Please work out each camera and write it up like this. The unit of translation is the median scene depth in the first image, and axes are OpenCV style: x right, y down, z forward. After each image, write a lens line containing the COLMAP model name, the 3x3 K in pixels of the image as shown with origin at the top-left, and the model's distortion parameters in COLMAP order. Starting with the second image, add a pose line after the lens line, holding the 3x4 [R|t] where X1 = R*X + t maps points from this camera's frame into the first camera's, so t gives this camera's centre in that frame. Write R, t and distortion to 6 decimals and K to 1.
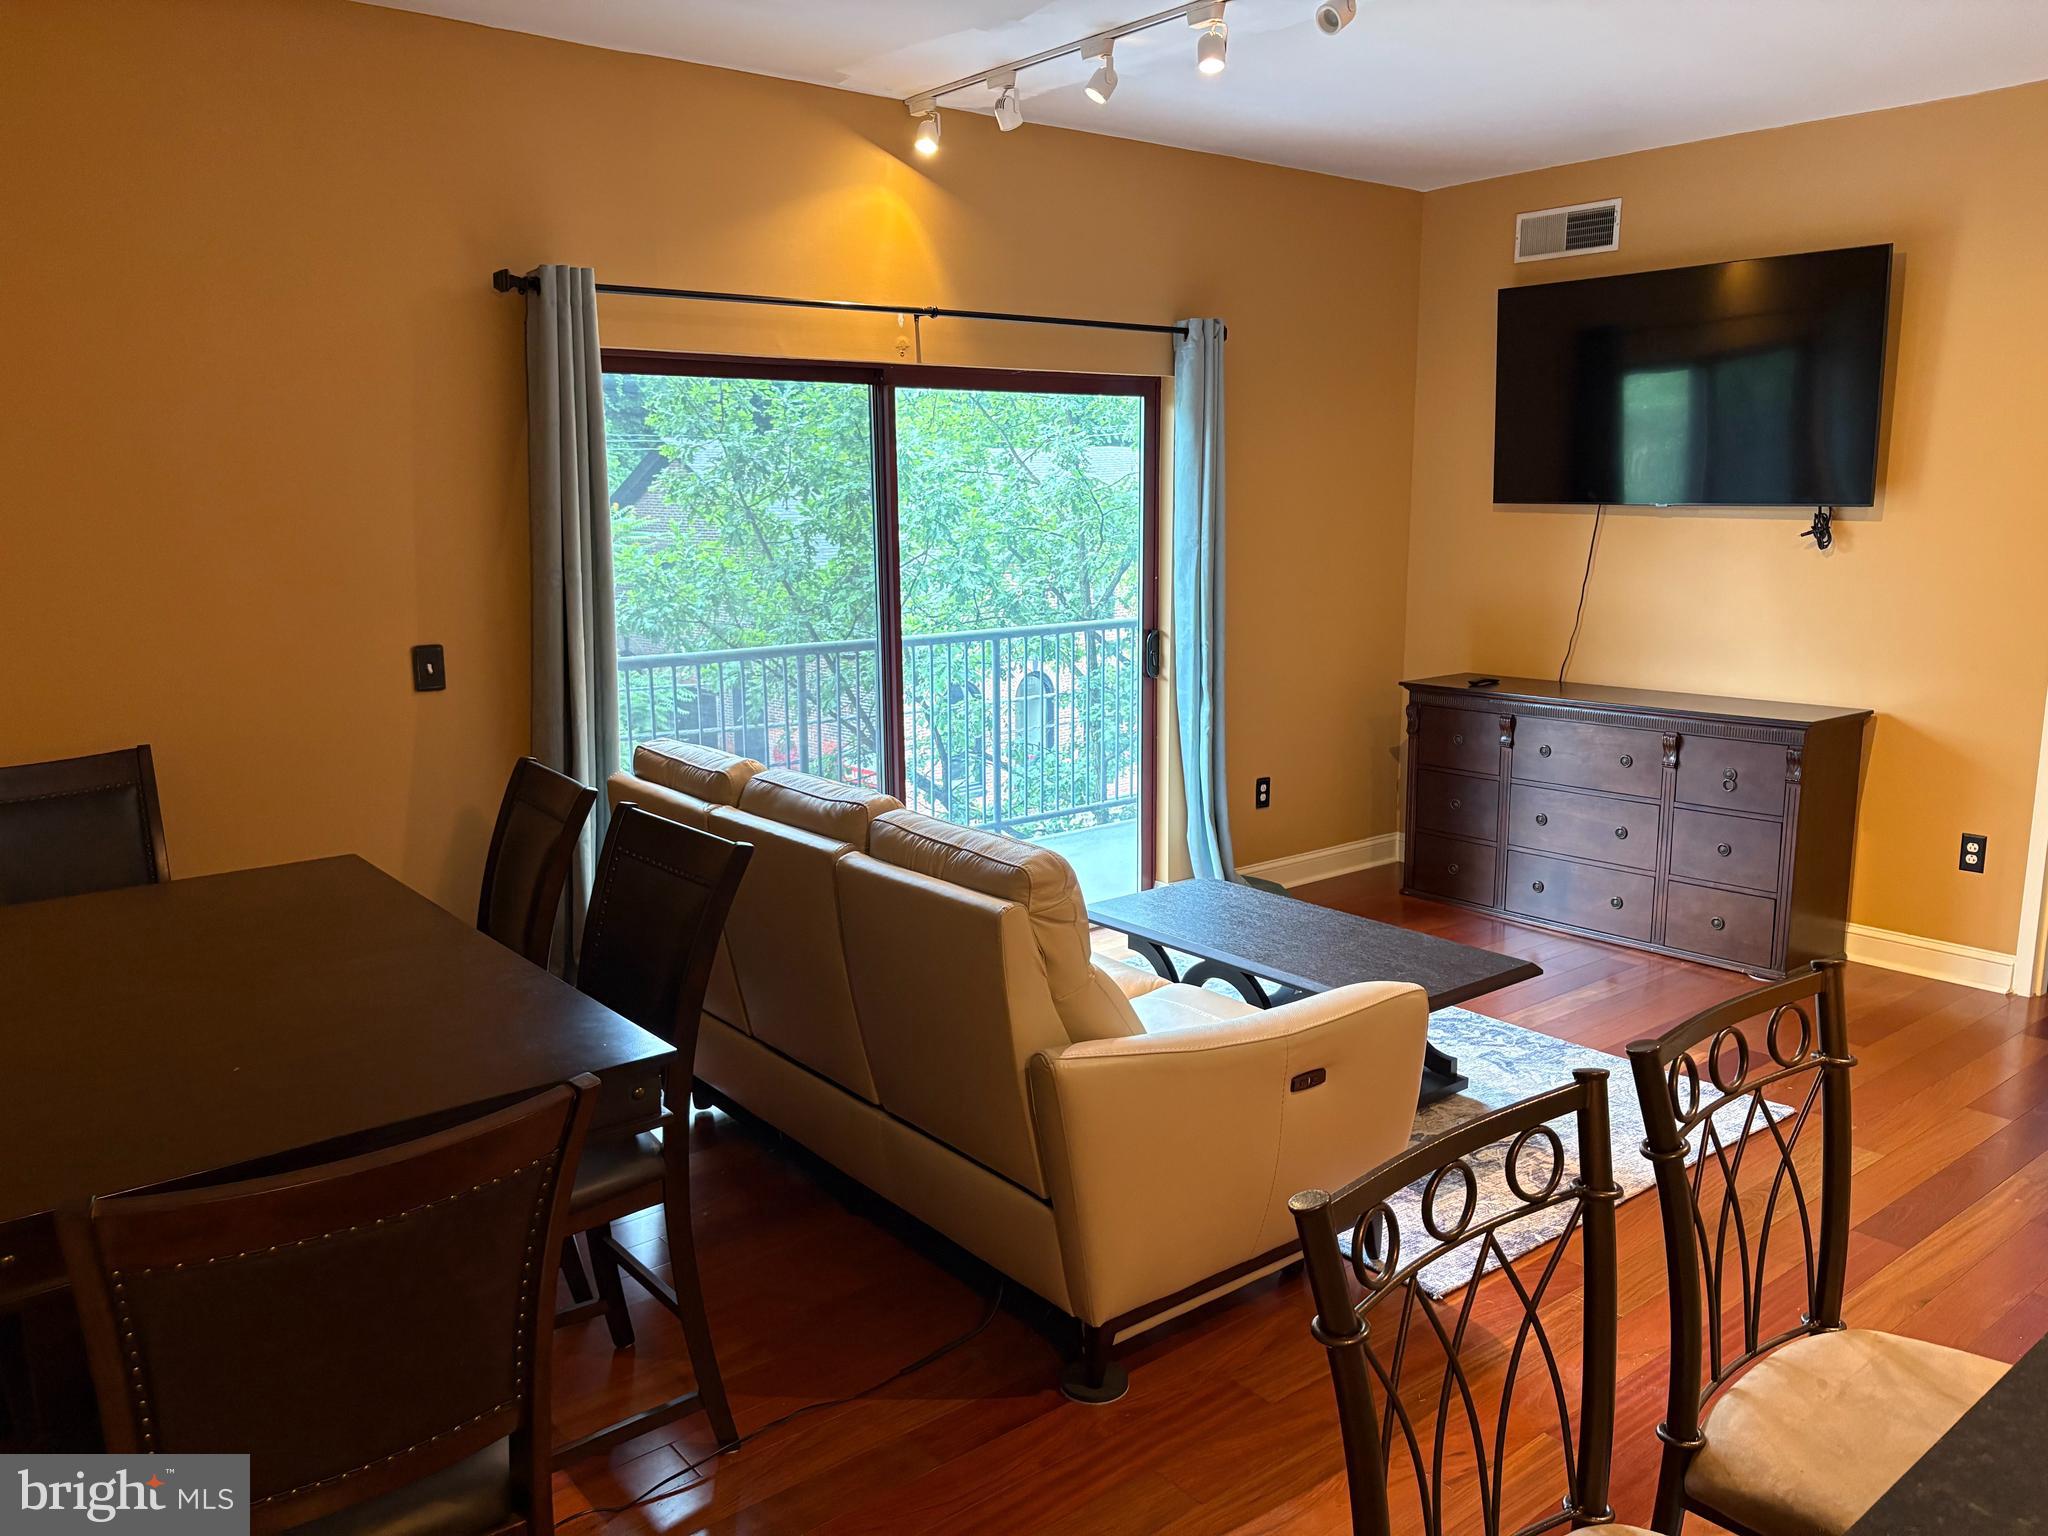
lens RADIAL K [[1551.2, 0, 1022.7], [0, 1551.2, 761.0], [0, 0, 1]] dist [0.033205, -0.016104]
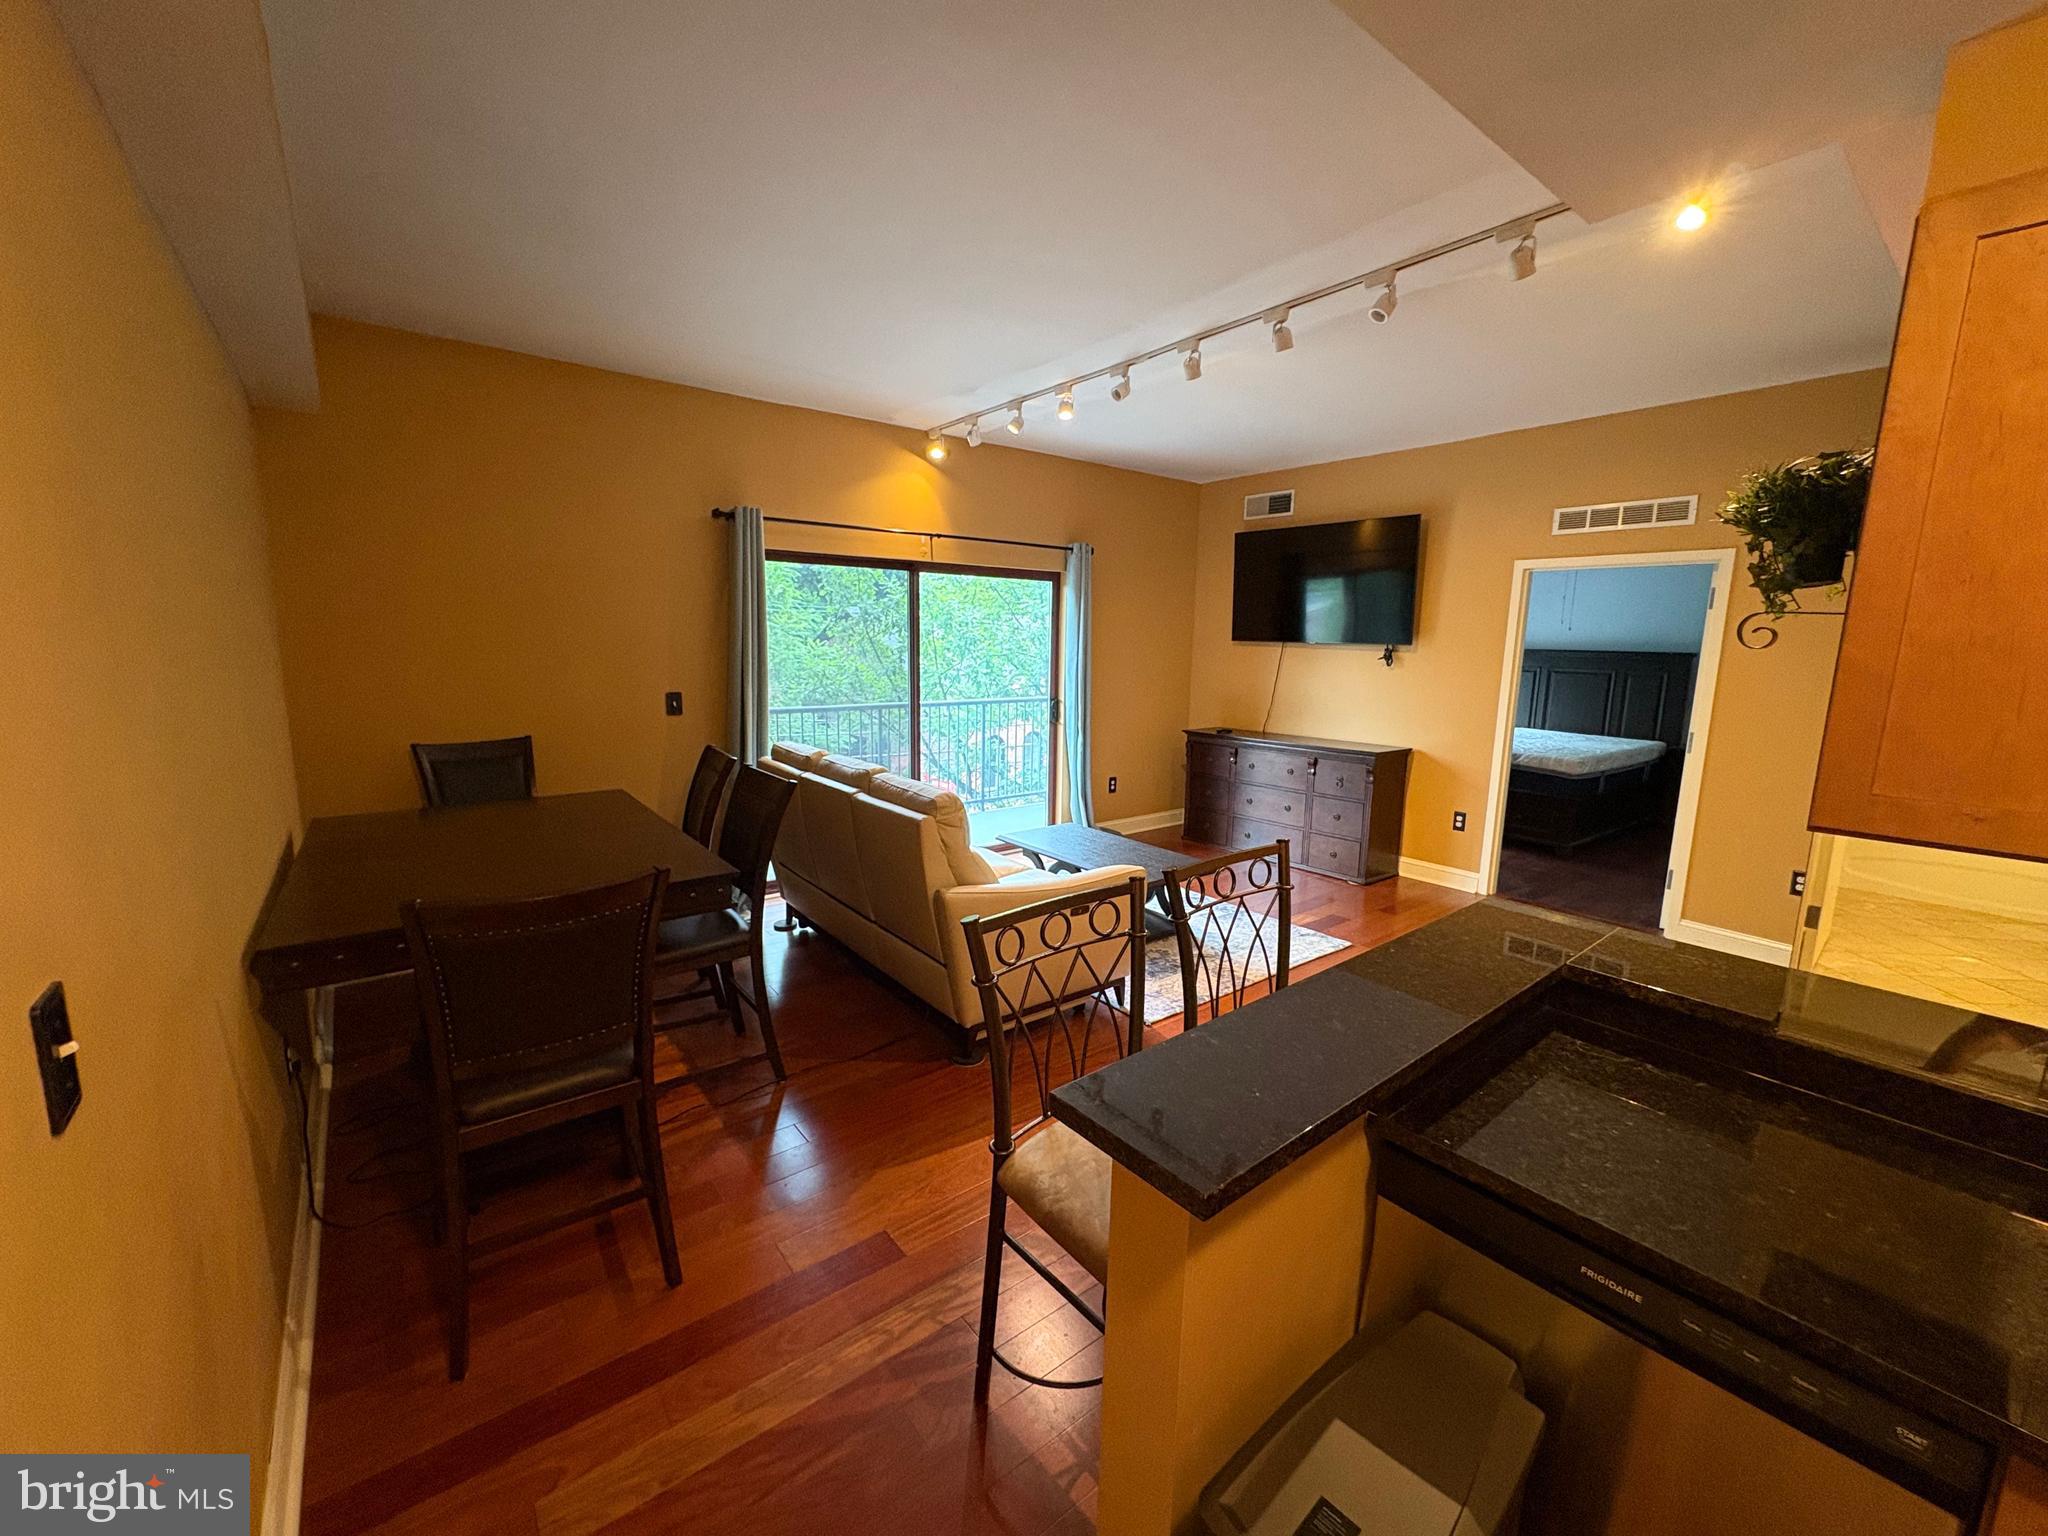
lens RADIAL K [[817.6, 0, 1024.9], [0, 817.6, 763.5], [0, 0, 1]] dist [-0.000905, 0.000416]
pose [[0.999562, 0.026052, -0.014033, 0.073070], [-0.026353, 0.999416, -0.021768, 0.023417], [0.013458, 0.022128, 0.999665, -0.040115]]
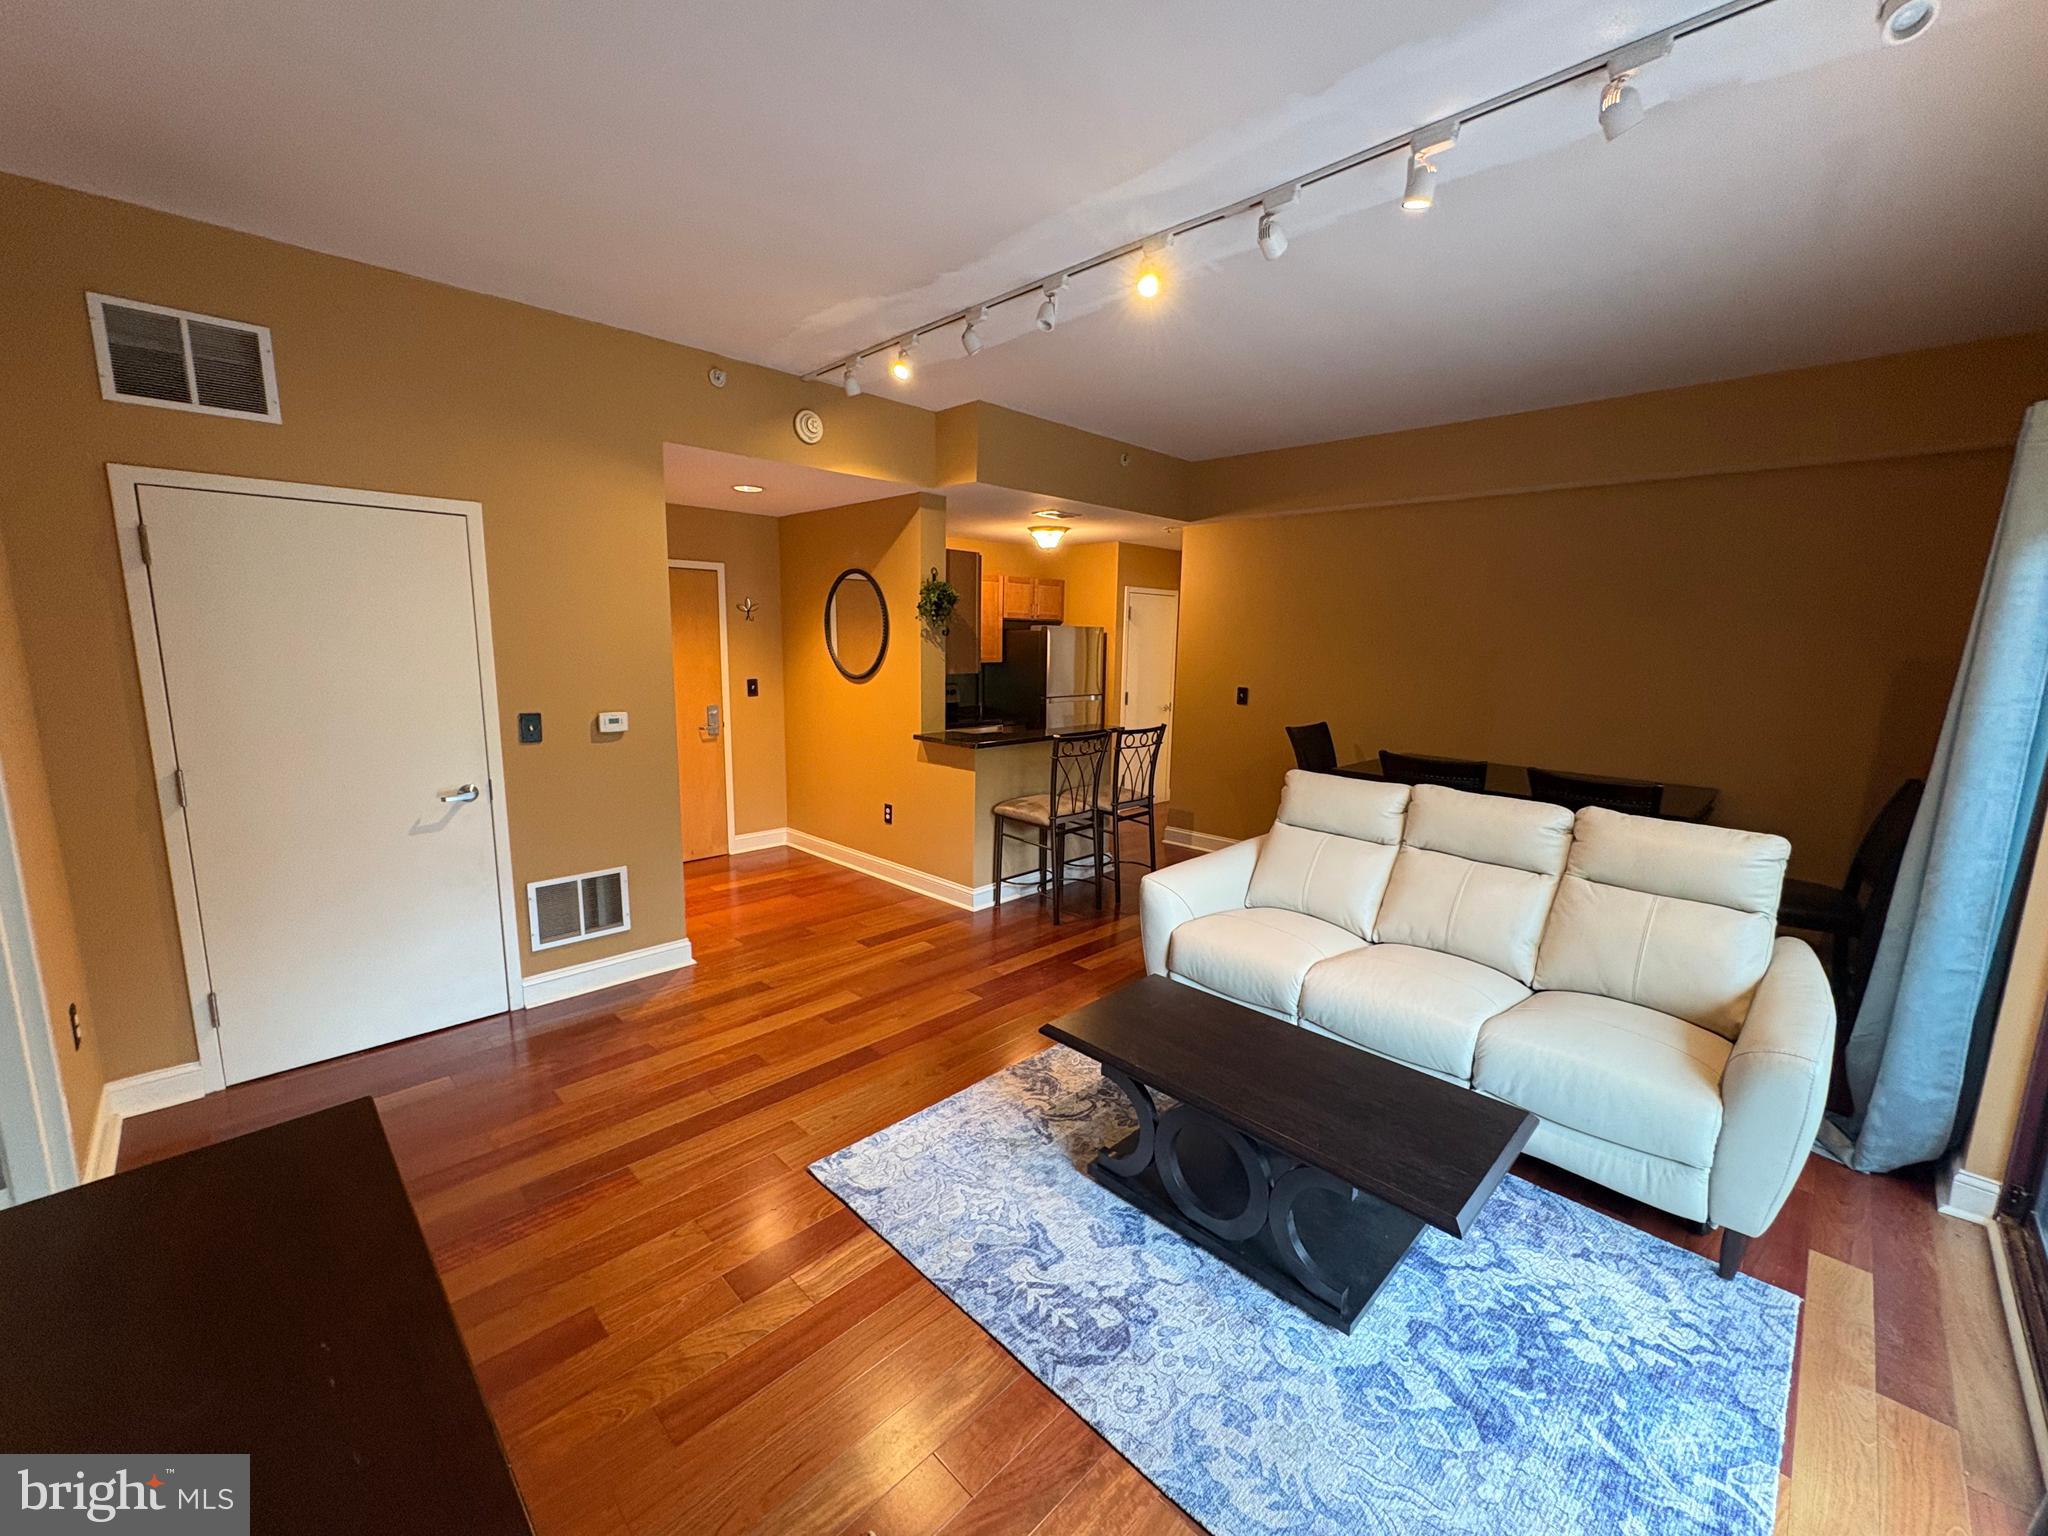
lens RADIAL K [[817.6, 0, 1023.2], [0, 817.6, 775.5], [0, 0, 1]] dist [-0.000905, 0.000416]
pose [[-0.994050, 0.008622, -0.108587, 0.329095], [-0.029022, 0.939866, 0.340309, -0.205127], [0.104991, 0.341436, -0.934023, 1.210586]]
